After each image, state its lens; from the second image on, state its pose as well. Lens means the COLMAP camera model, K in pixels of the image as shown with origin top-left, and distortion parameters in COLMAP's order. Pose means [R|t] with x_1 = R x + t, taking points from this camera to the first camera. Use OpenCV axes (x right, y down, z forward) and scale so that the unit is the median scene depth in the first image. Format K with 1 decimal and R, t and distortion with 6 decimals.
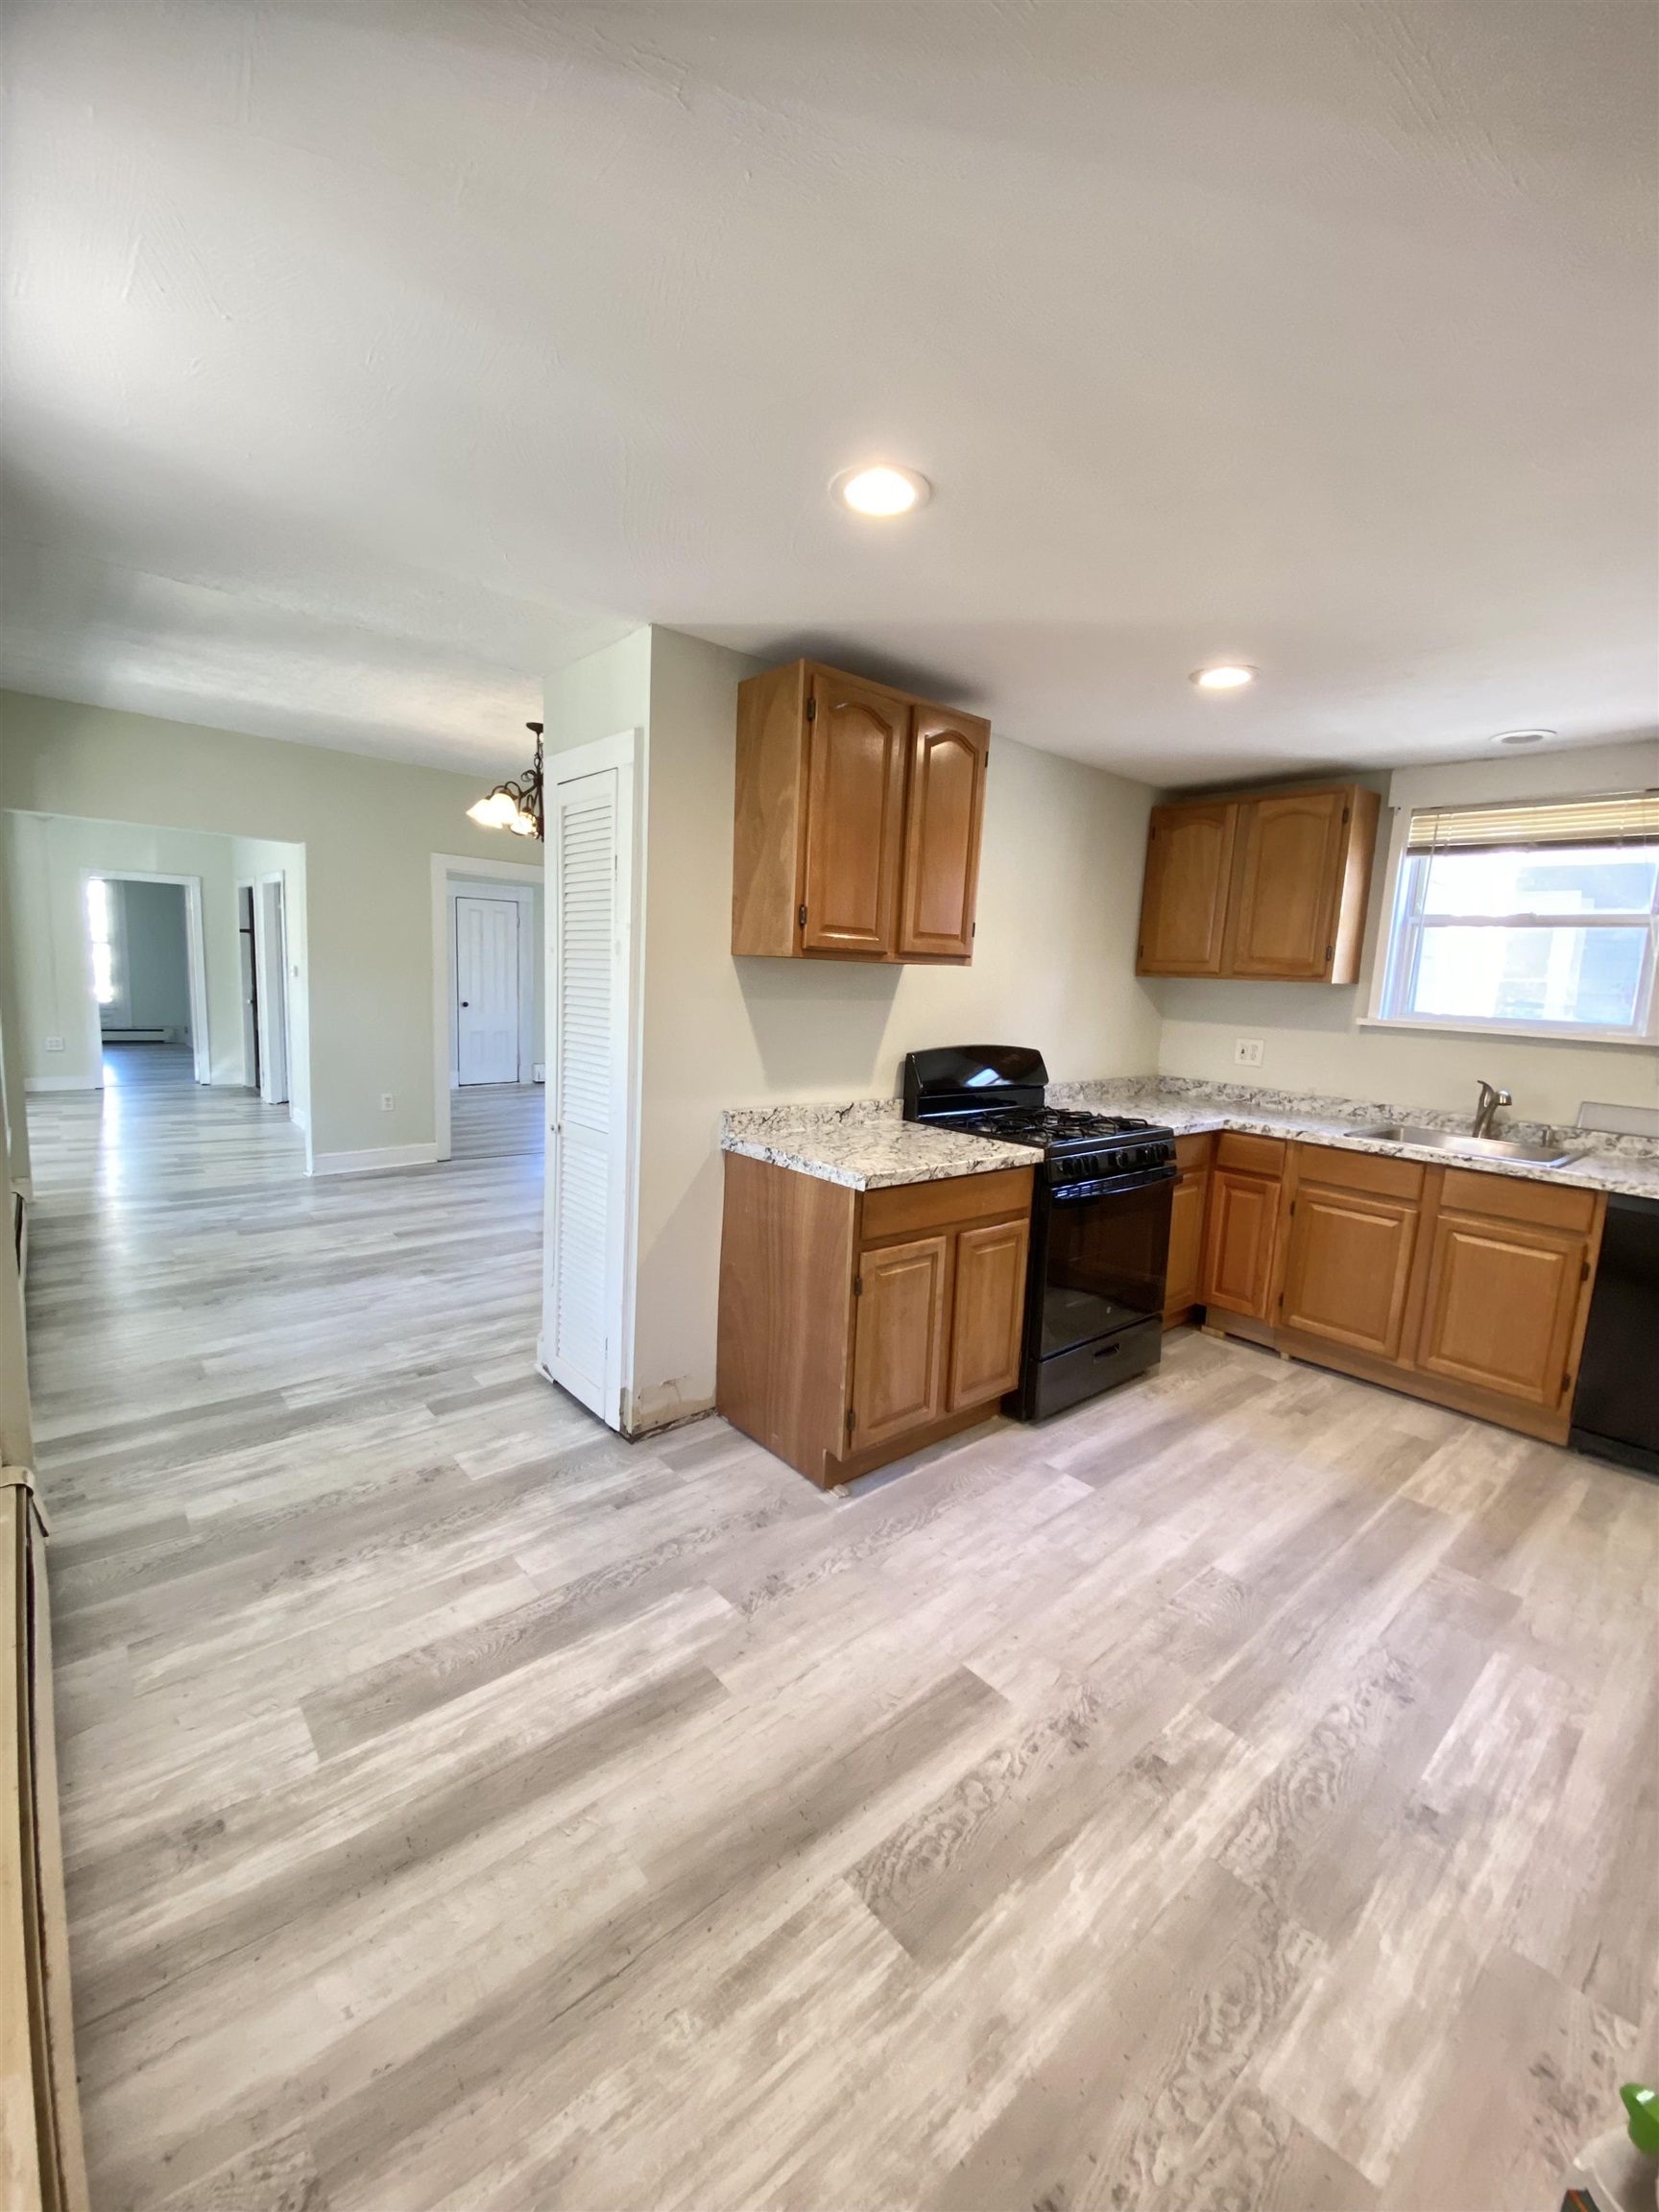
lens RADIAL K [[895.6, 0, 831.2], [0, 895.6, 1095.6], [0, 0, 1]] dist [0.017953, -0.017450]
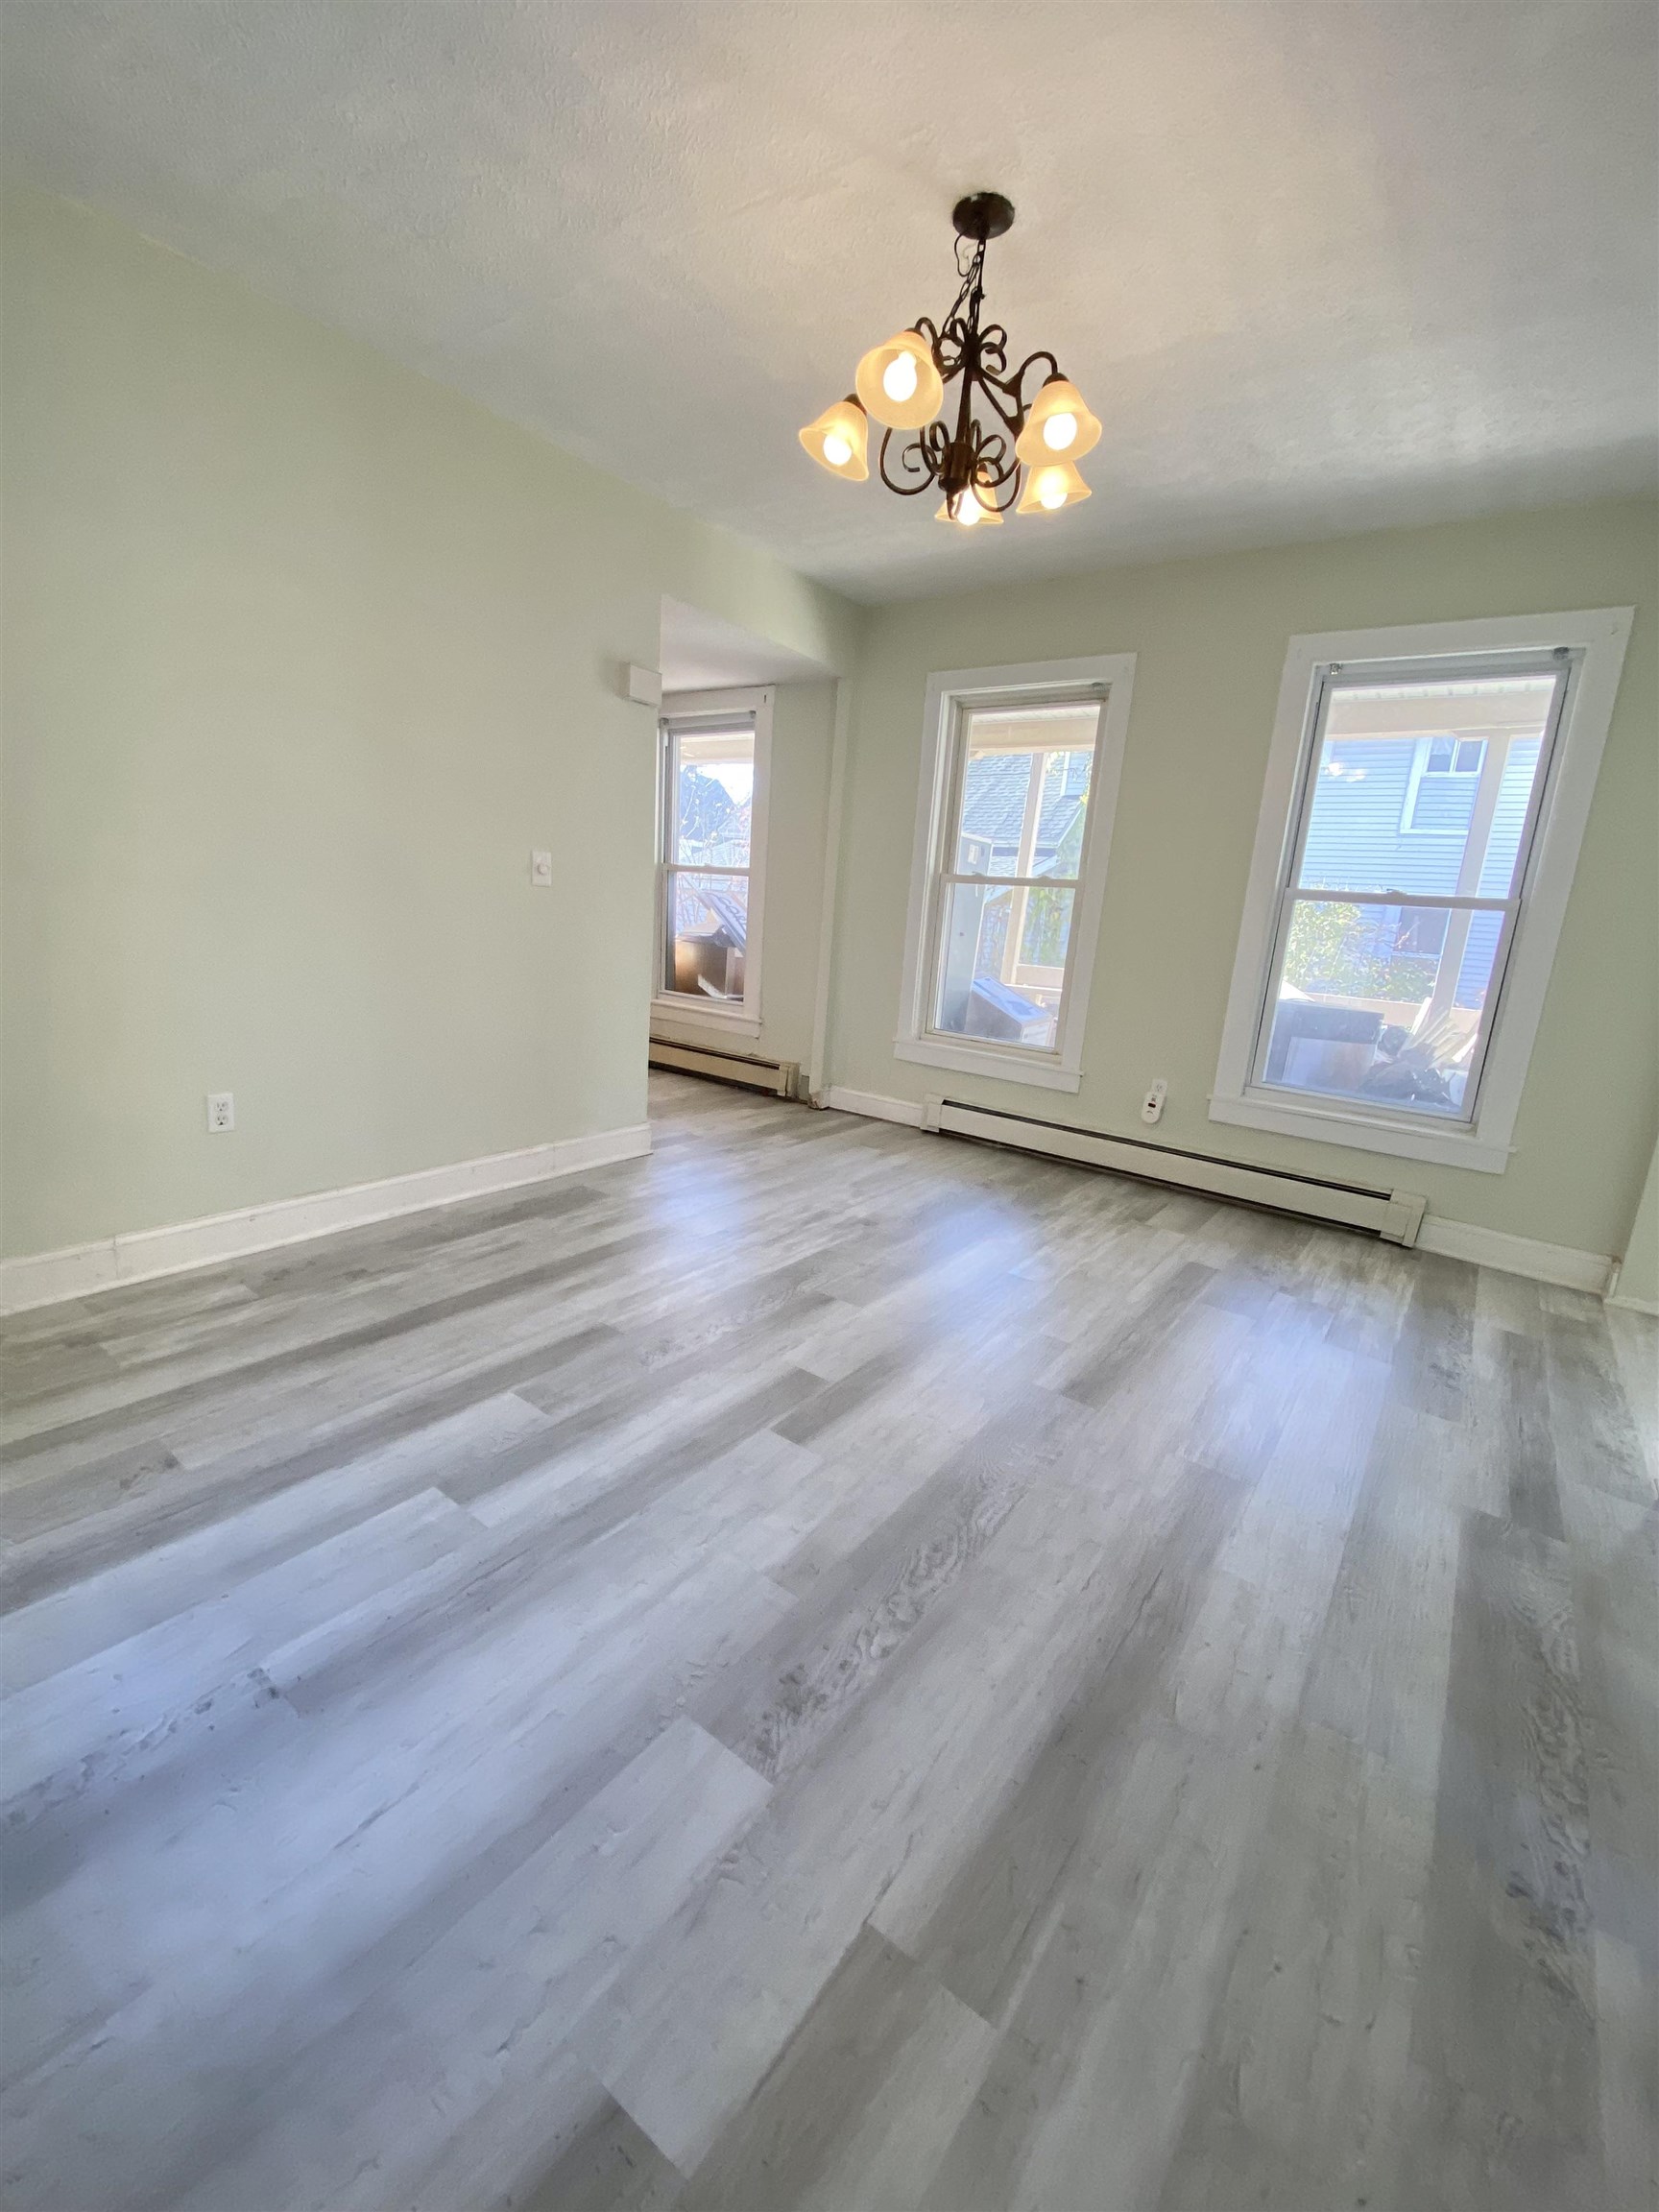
lens RADIAL K [[895.6, 0, 824.5], [0, 895.6, 1098.7], [0, 0, 1]] dist [0.017953, -0.017450]
pose [[-0.971239, -0.073476, -0.226484, -0.266937], [-0.148066, 0.931292, 0.332824, -0.221528], [0.186468, 0.356786, -0.915387, 2.113968]]
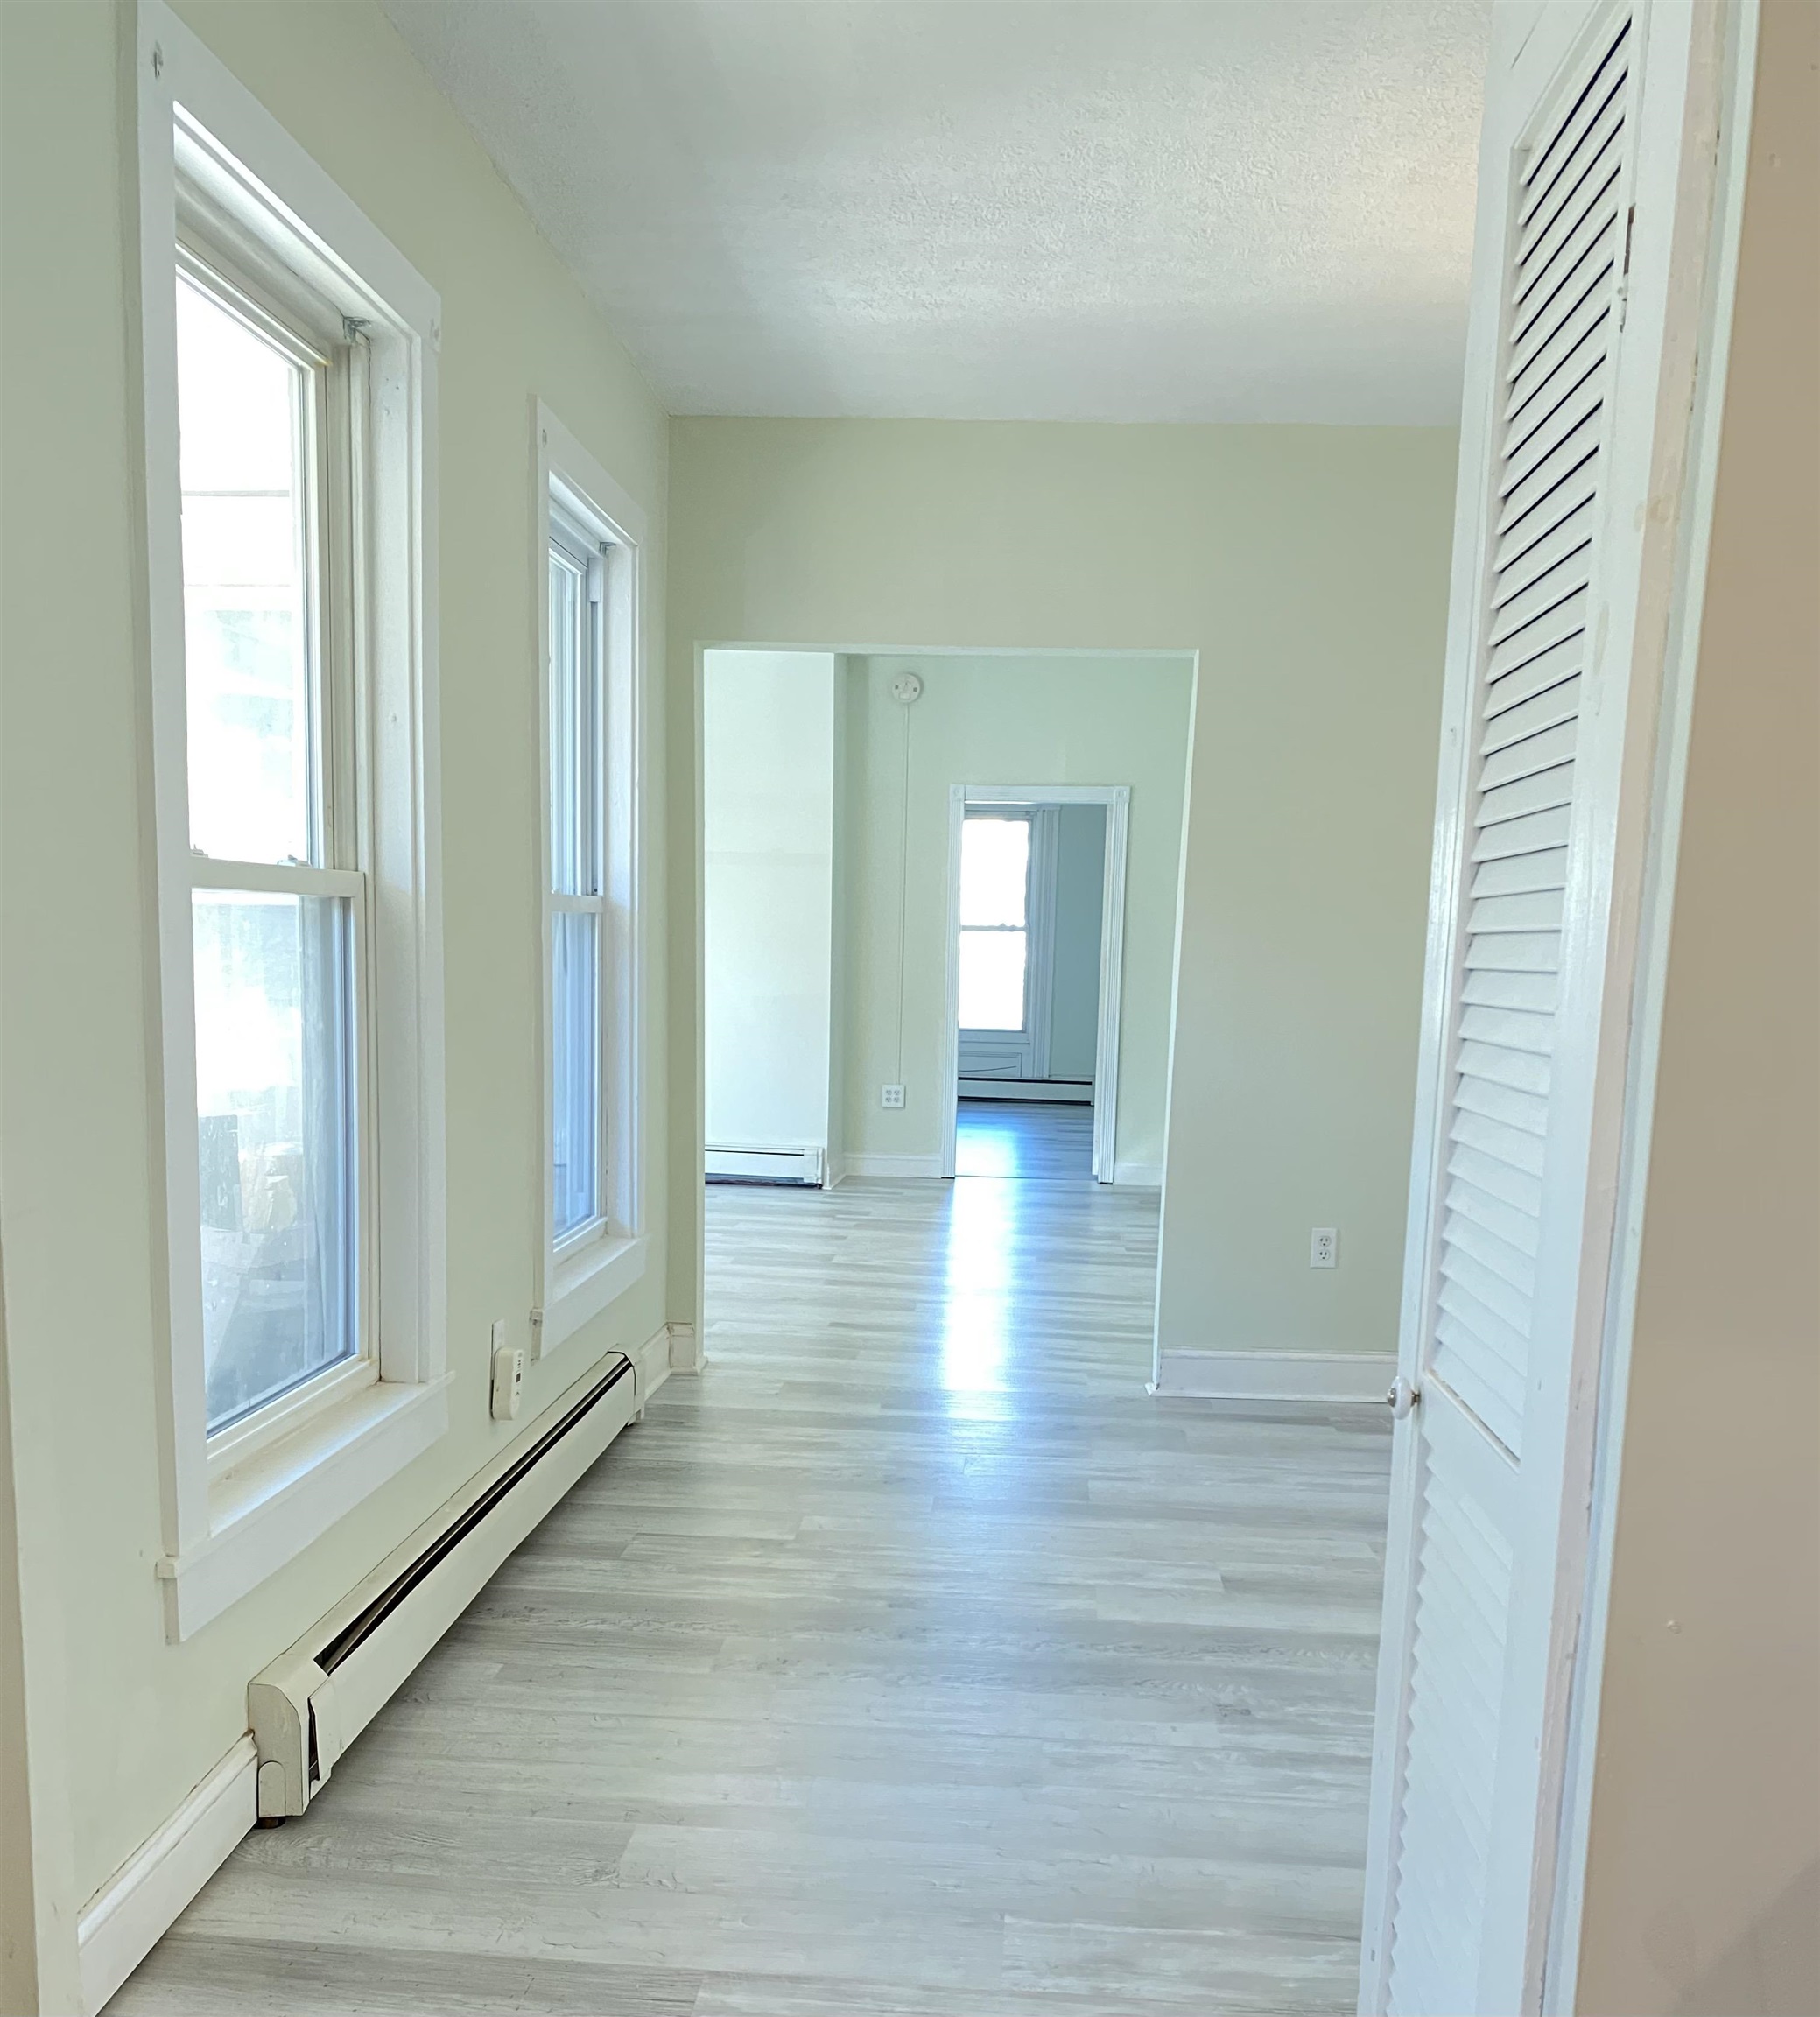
lens RADIAL K [[1857.9, 0, 915.3], [0, 1857.9, 1210.1], [0, 0, 1]] dist [0.017759, 0.000000]
pose [[0.703293, 0.076057, -0.706820, -0.020033], [-0.091107, 0.995705, 0.016489, -0.012864], [0.705038, 0.052800, 0.707201, 0.440894]]
